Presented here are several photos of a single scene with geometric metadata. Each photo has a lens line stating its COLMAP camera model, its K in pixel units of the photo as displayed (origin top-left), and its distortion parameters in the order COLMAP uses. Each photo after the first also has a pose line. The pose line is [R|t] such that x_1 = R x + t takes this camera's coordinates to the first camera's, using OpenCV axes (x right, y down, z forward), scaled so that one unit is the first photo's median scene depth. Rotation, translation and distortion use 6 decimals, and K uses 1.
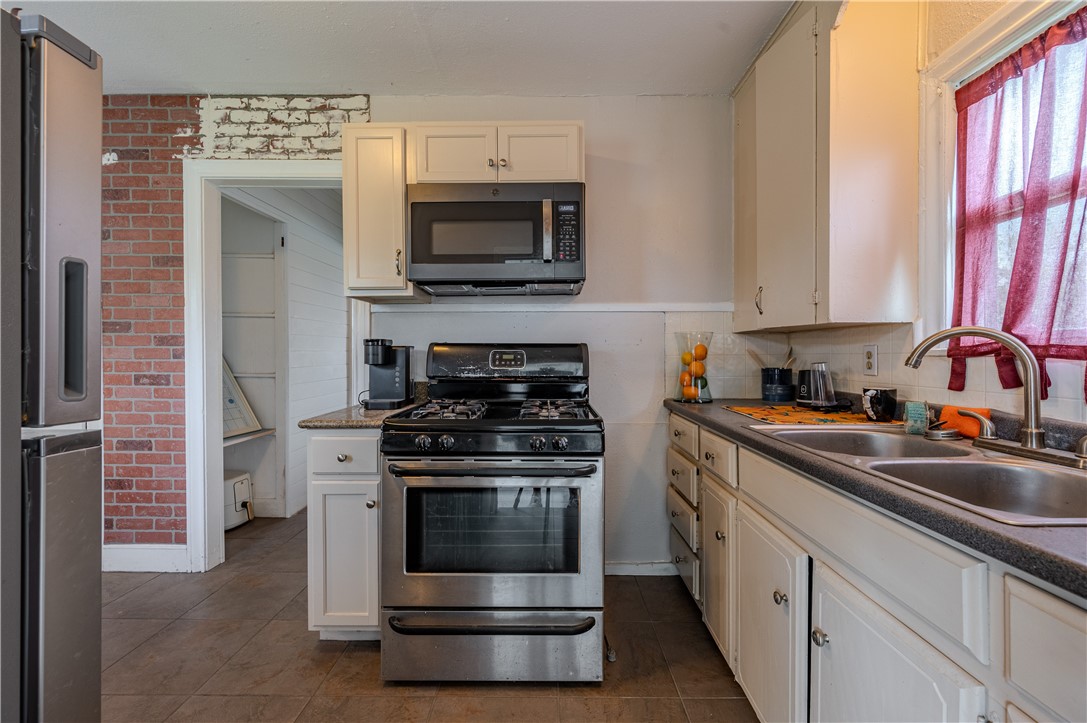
lens RADIAL K [[431.9, 0, 550.1], [0, 431.9, 355.1], [0, 0, 1]] dist [-0.005393, 0.000959]
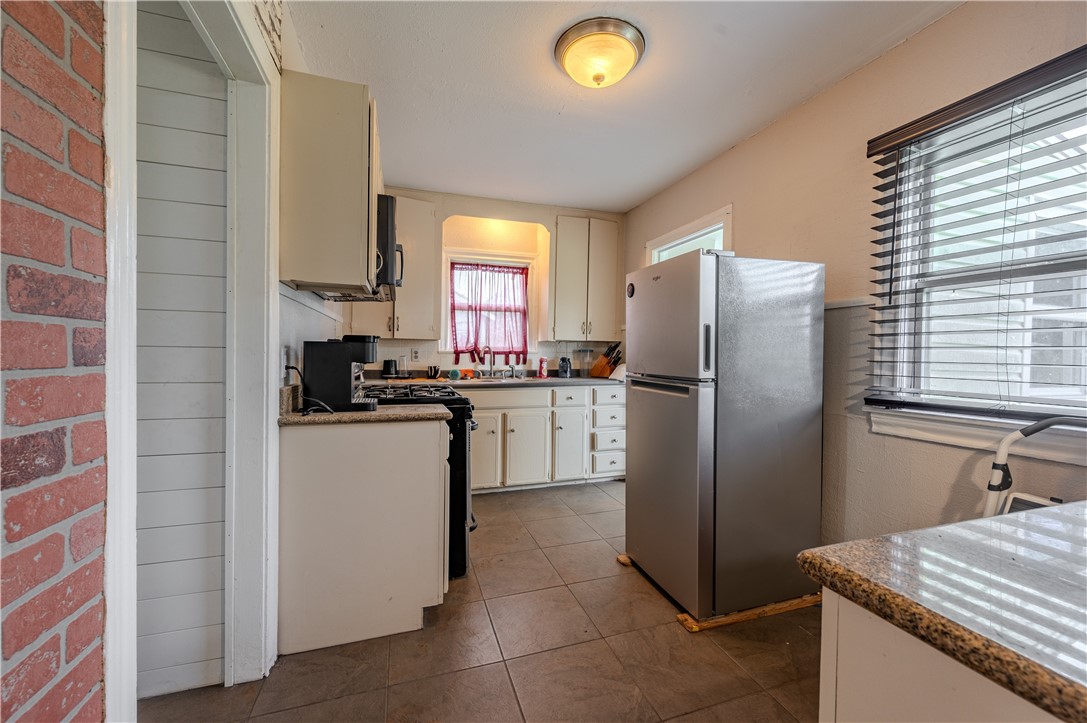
lens RADIAL K [[431.9, 0, 543.2], [0, 431.9, 358.4], [0, 0, 1]] dist [-0.005393, 0.000959]
pose [[-0.321953, -0.014074, 0.946651, -1.684206], [-0.006983, 0.999898, 0.012491, -0.002063], [-0.946730, -0.002589, -0.322018, 1.118354]]
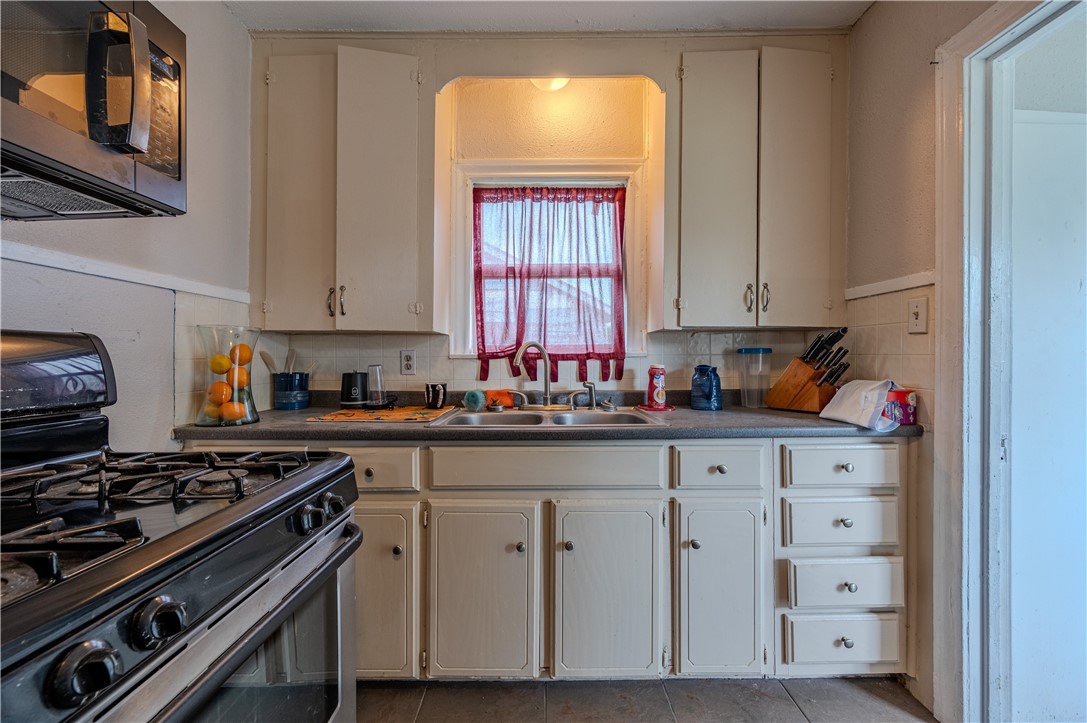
lens RADIAL K [[431.9, 0, 541.6], [0, 431.9, 354.7], [0, 0, 1]] dist [-0.005393, 0.000959]
pose [[-0.001076, 0.010285, 0.999947, -0.504600], [0.004073, 0.999939, -0.010281, 0.004078], [-0.999991, 0.004062, -0.001118, 0.630121]]
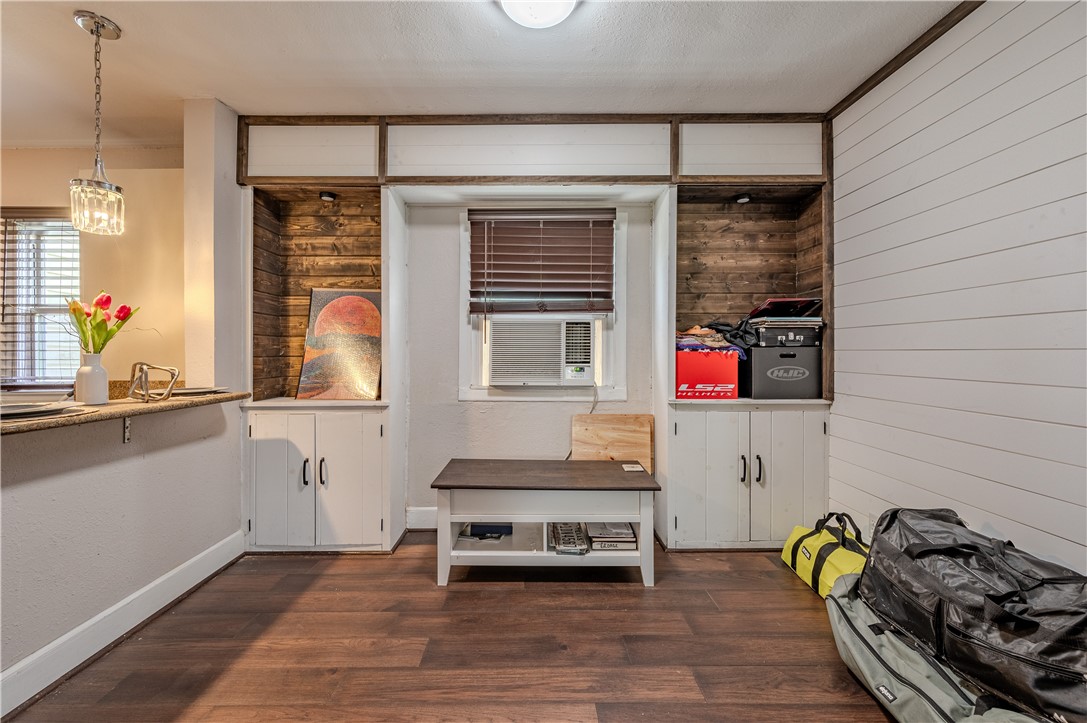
lens RADIAL K [[431.9, 0, 536.3], [0, 431.9, 356.0], [0, 0, 1]] dist [-0.005393, 0.000959]
pose [[-0.999835, 0.001511, -0.018106, -2.924774], [0.001320, 0.999943, 0.010550, -0.015865], [0.018121, 0.010524, -0.999780, 1.614707]]
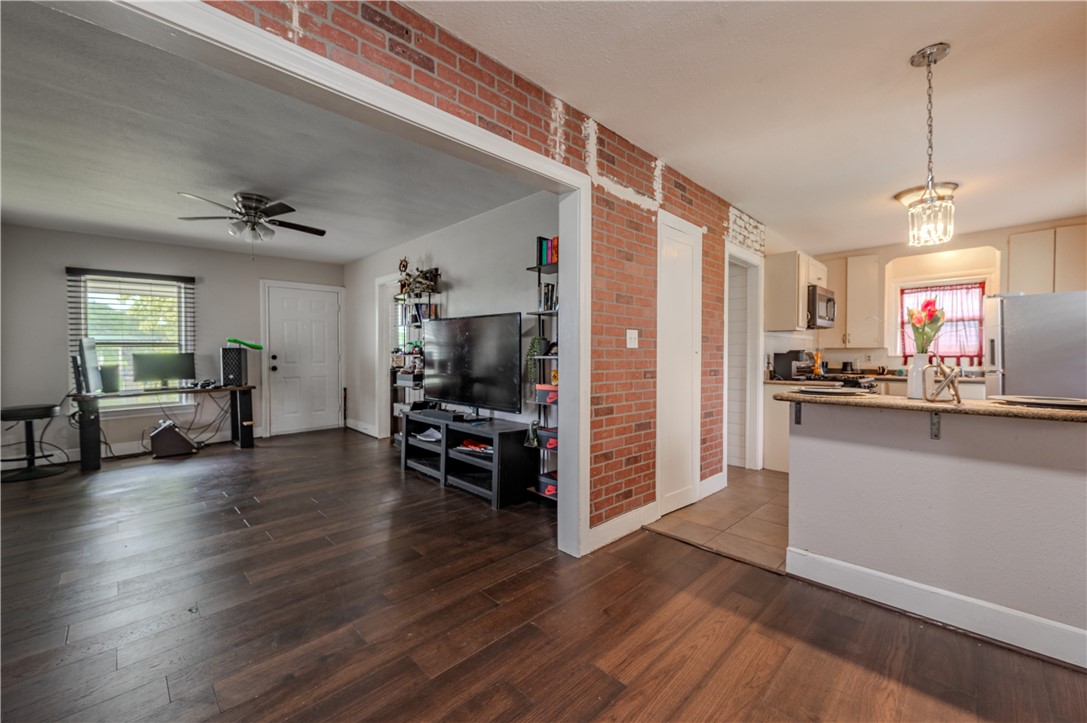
lens RADIAL K [[431.9, 0, 544.2], [0, 431.9, 358.3], [0, 0, 1]] dist [-0.005393, 0.000959]
pose [[0.702588, -0.004431, 0.711583, -3.432183], [0.002835, 0.999990, 0.003428, -0.006418], [-0.711591, -0.000392, 0.702594, 0.457114]]
